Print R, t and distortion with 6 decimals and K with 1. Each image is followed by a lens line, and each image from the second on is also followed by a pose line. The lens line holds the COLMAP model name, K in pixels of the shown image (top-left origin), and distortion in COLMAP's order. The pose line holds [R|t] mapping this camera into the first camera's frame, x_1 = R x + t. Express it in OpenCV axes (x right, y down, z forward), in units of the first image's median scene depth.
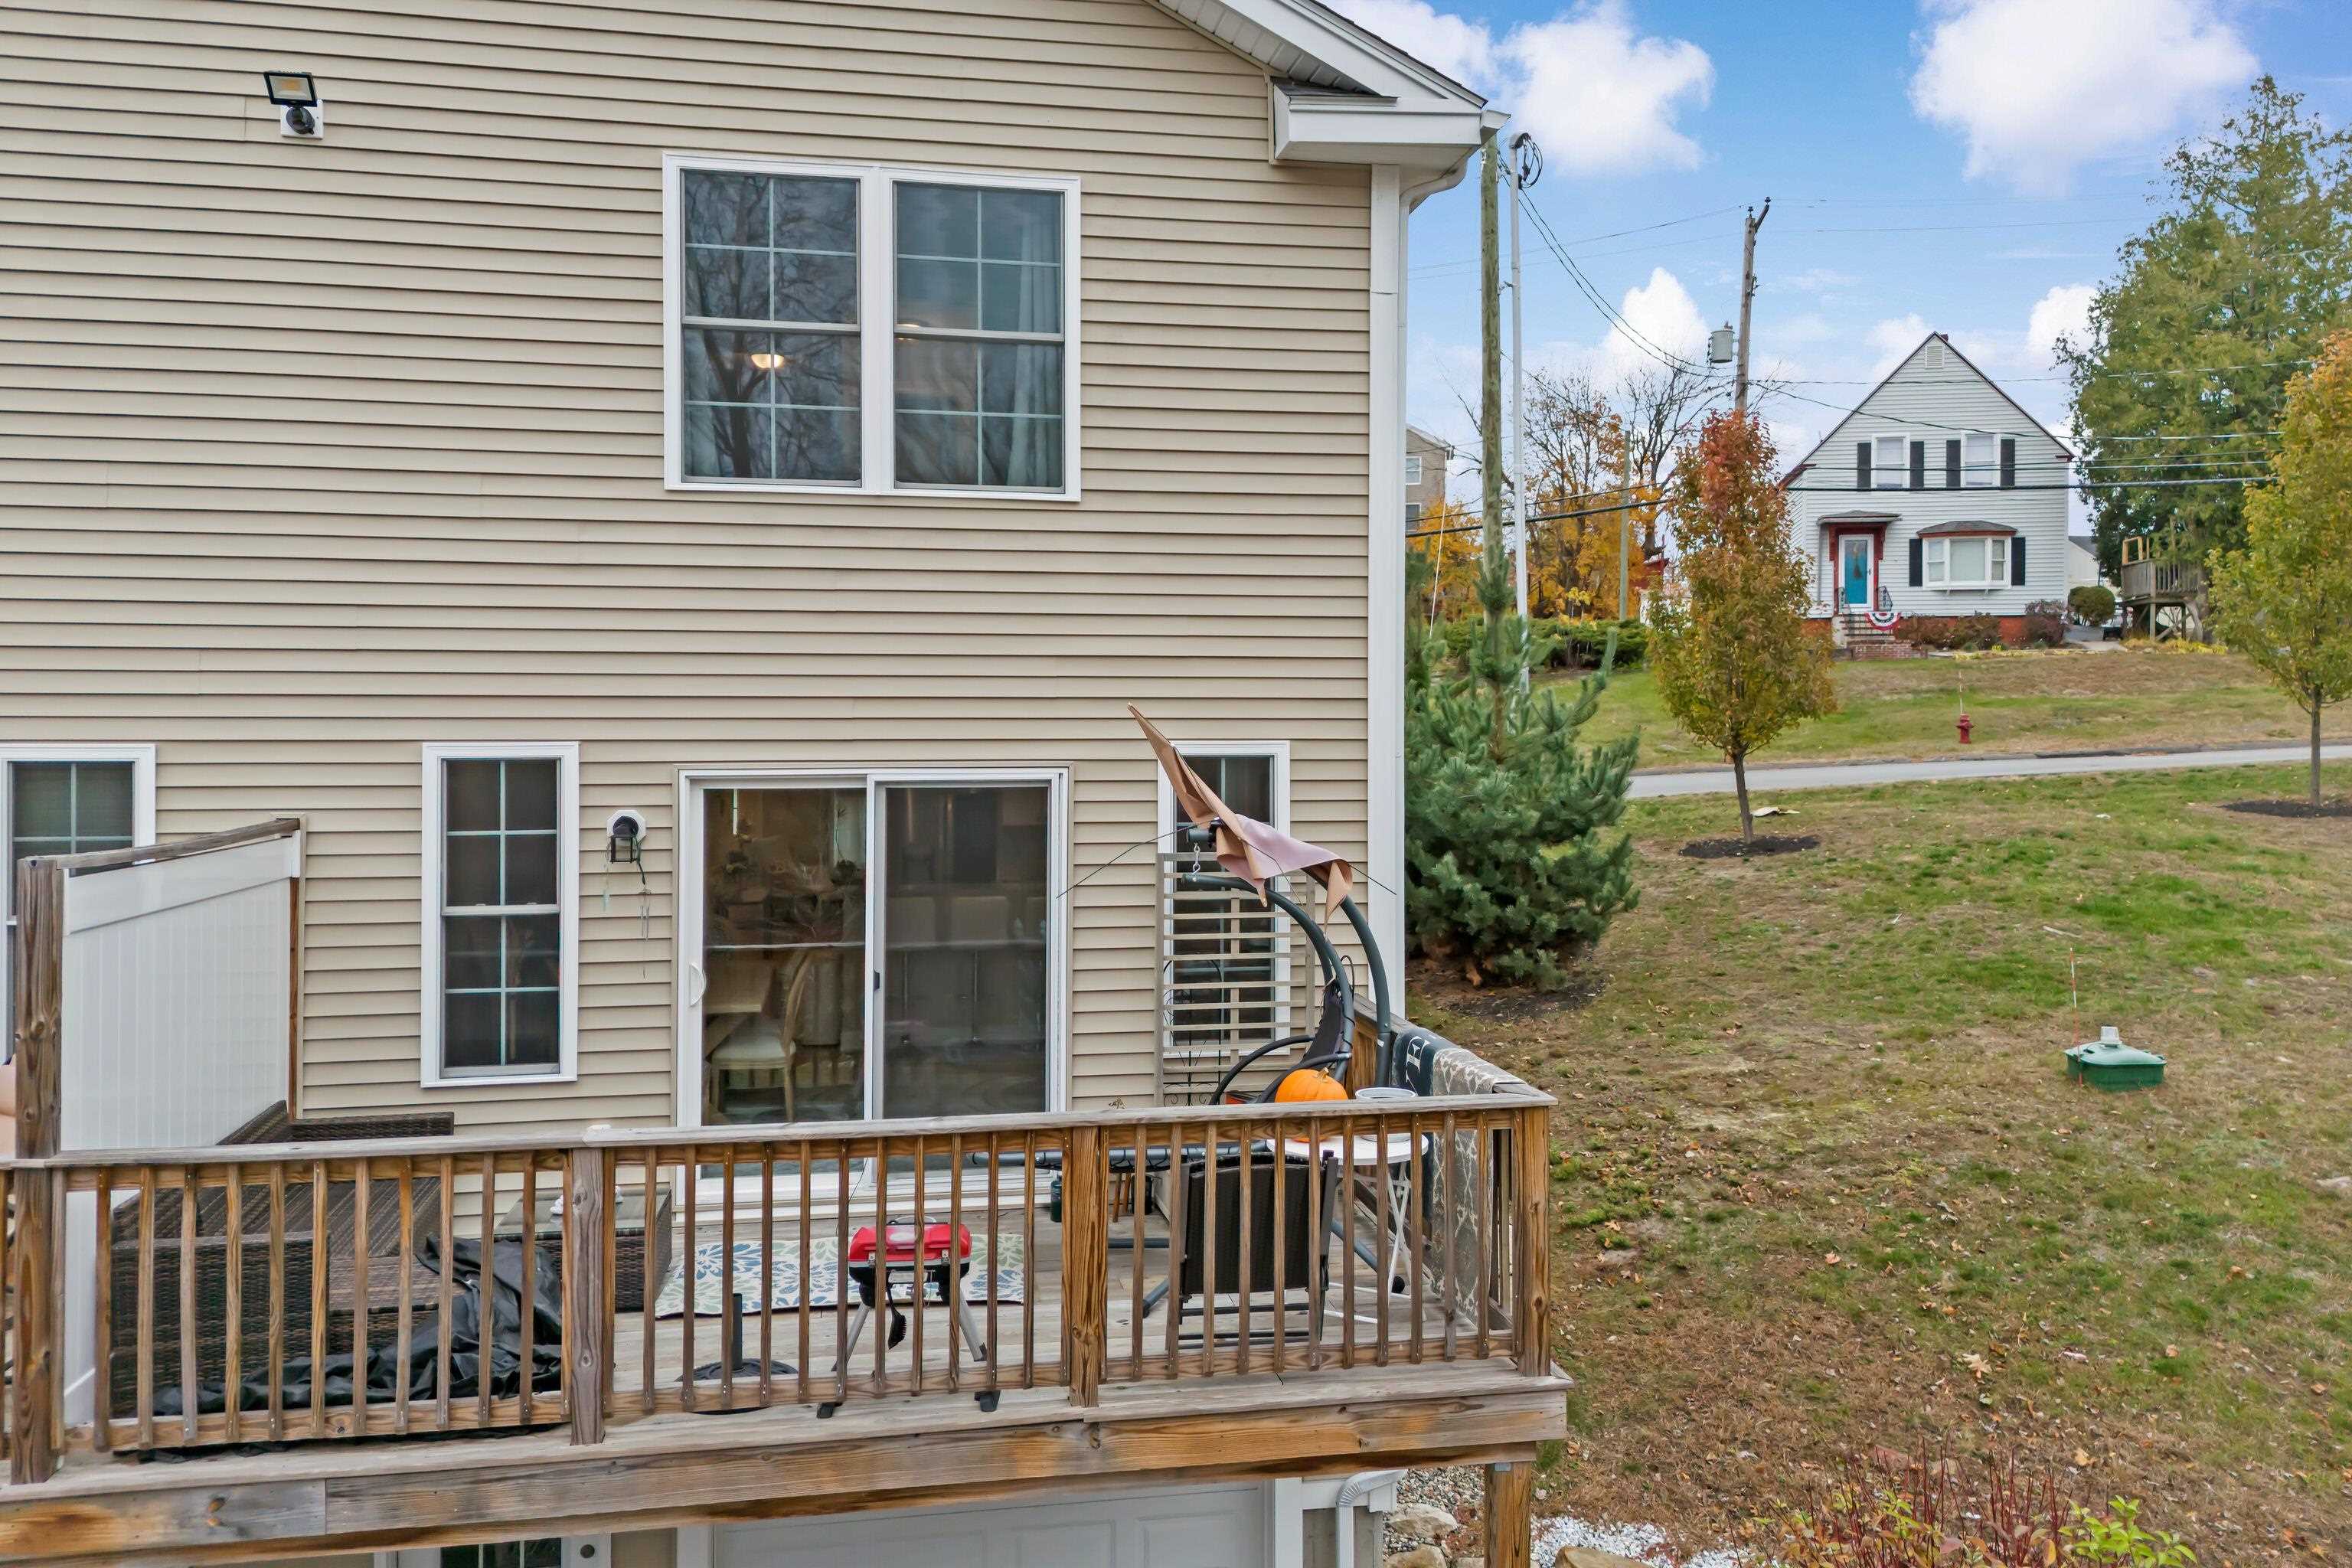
lens RADIAL K [[1746.7, 0, 1177.7], [0, 1746.7, 730.8], [0, 0, 1]] dist [0.096950, -0.096809]
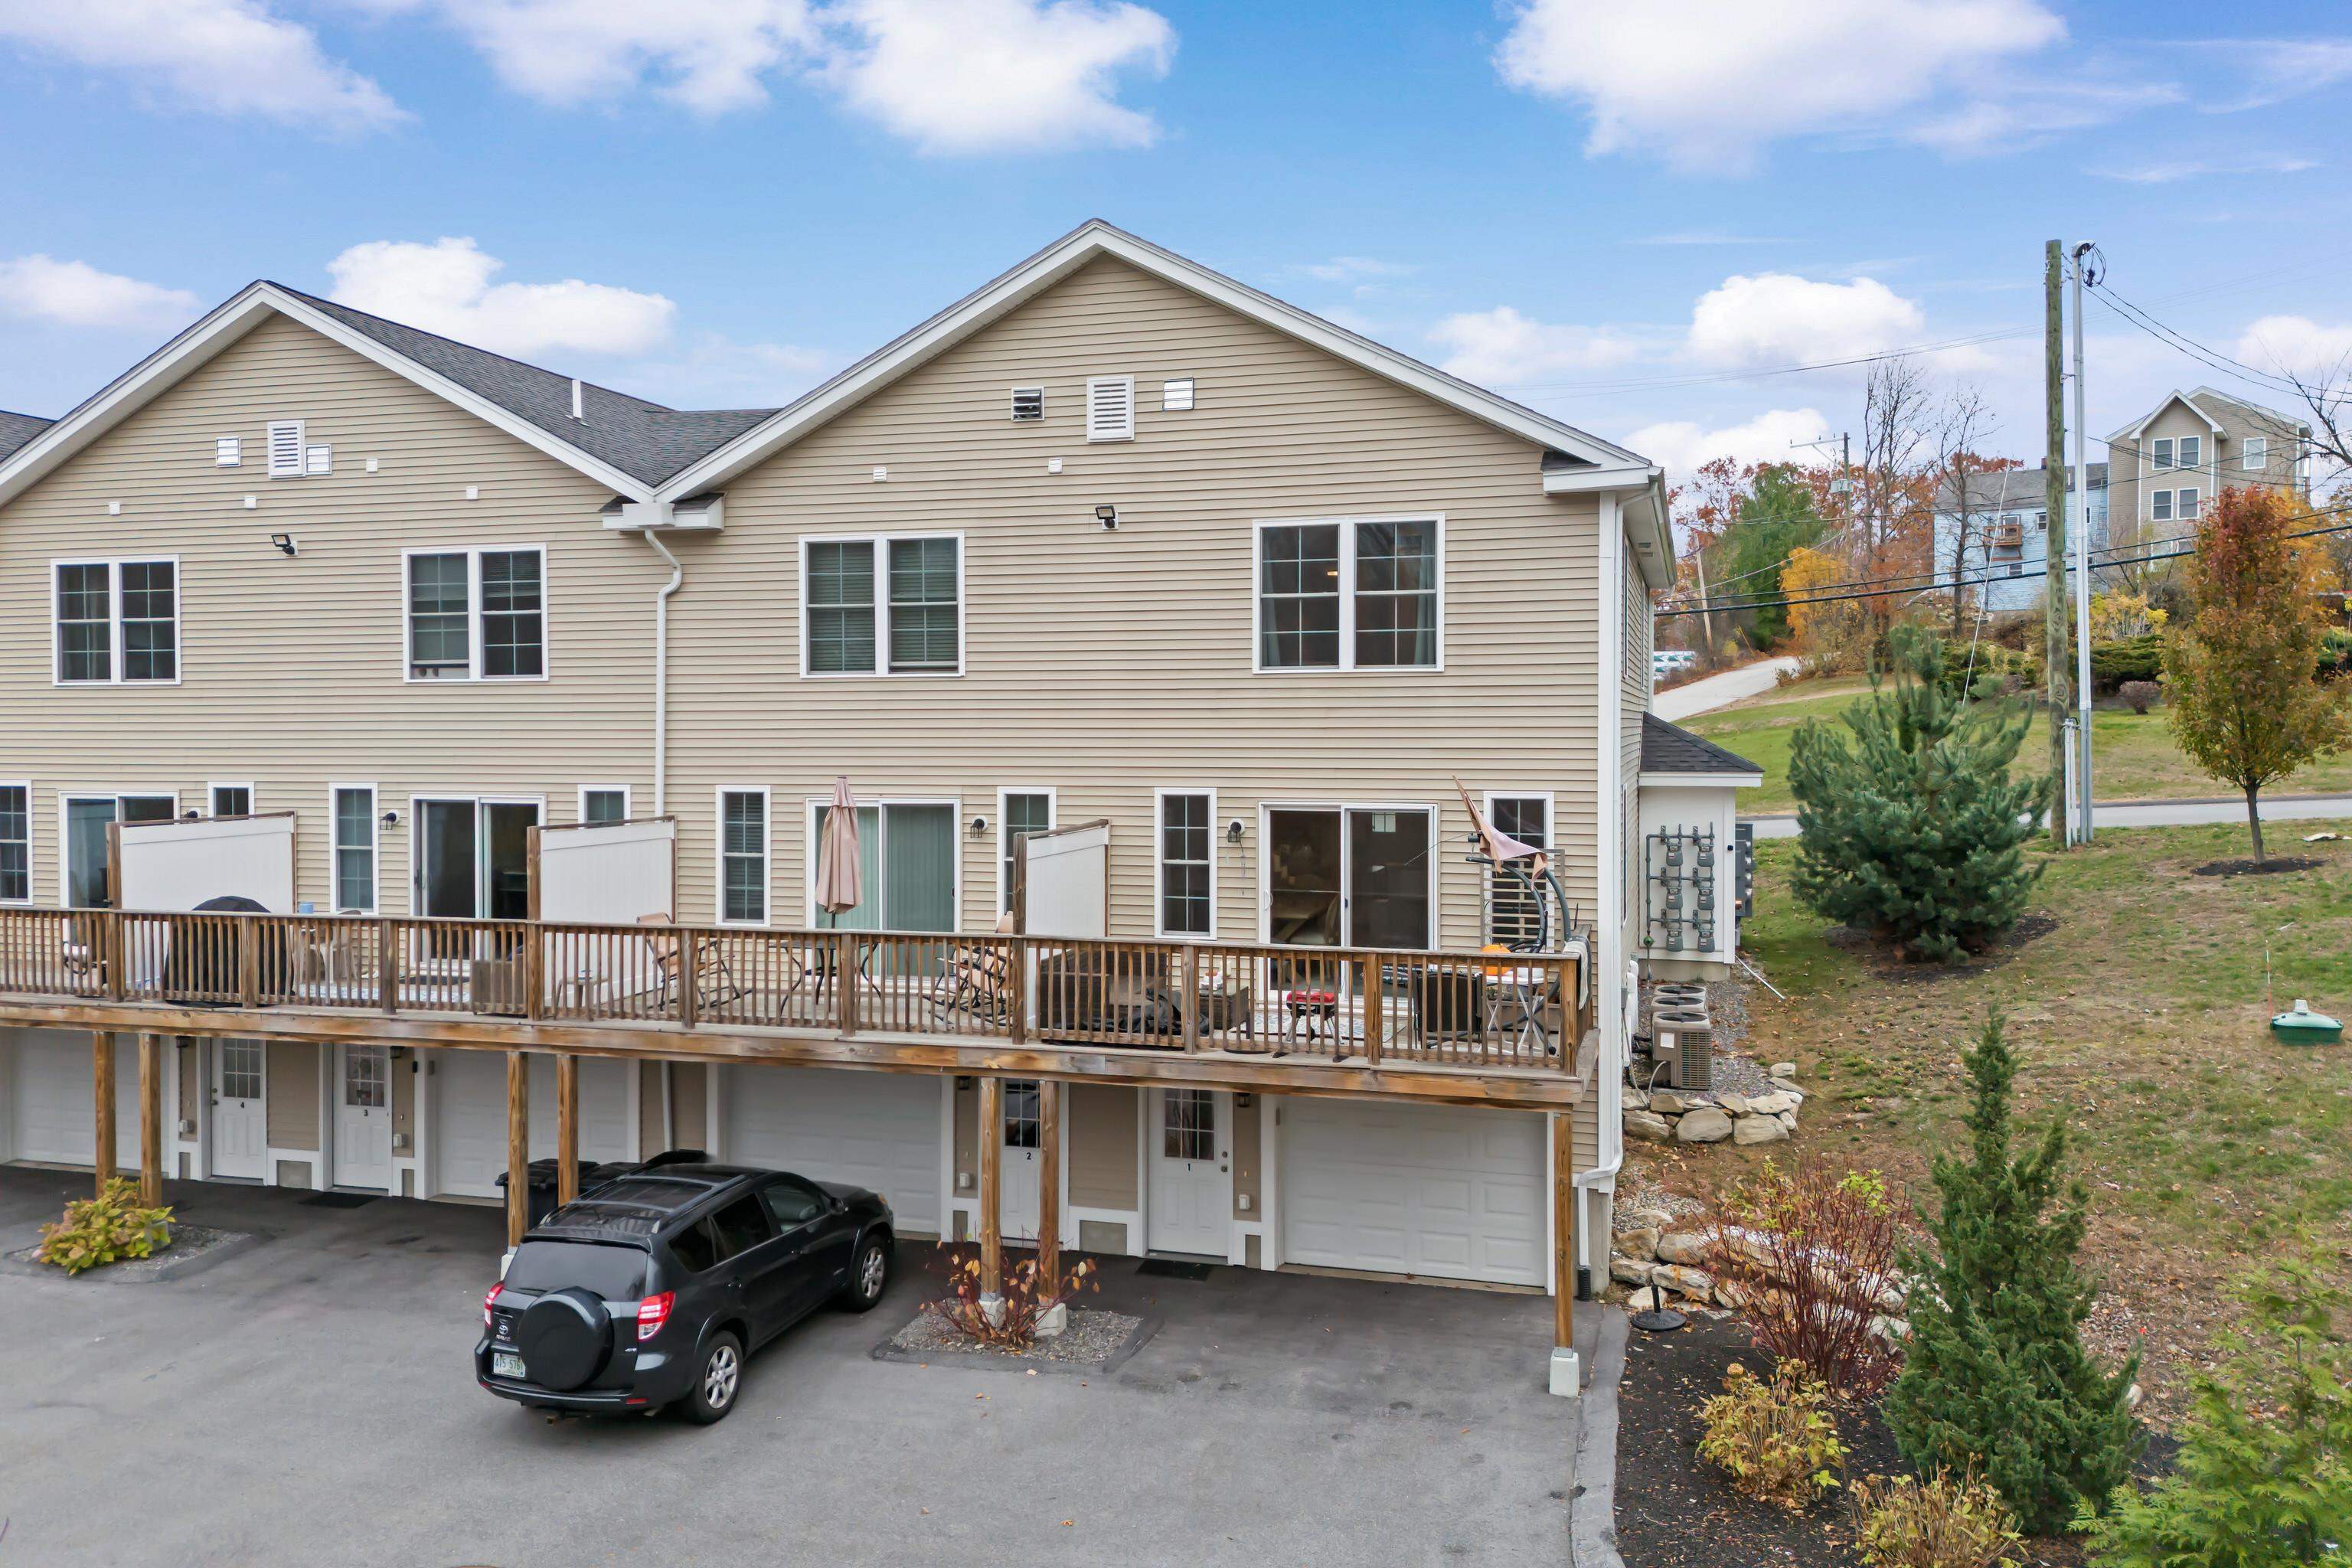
lens RADIAL K [[1746.7, 0, 1177.7], [0, 1746.7, 730.8], [0, 0, 1]] dist [0.096950, -0.096809]
pose [[0.894676, -0.000848, -0.446715, 0.587272], [0.000813, 1.000000, -0.000268, -0.063794], [0.446715, -0.000123, 0.894676, -0.970926]]
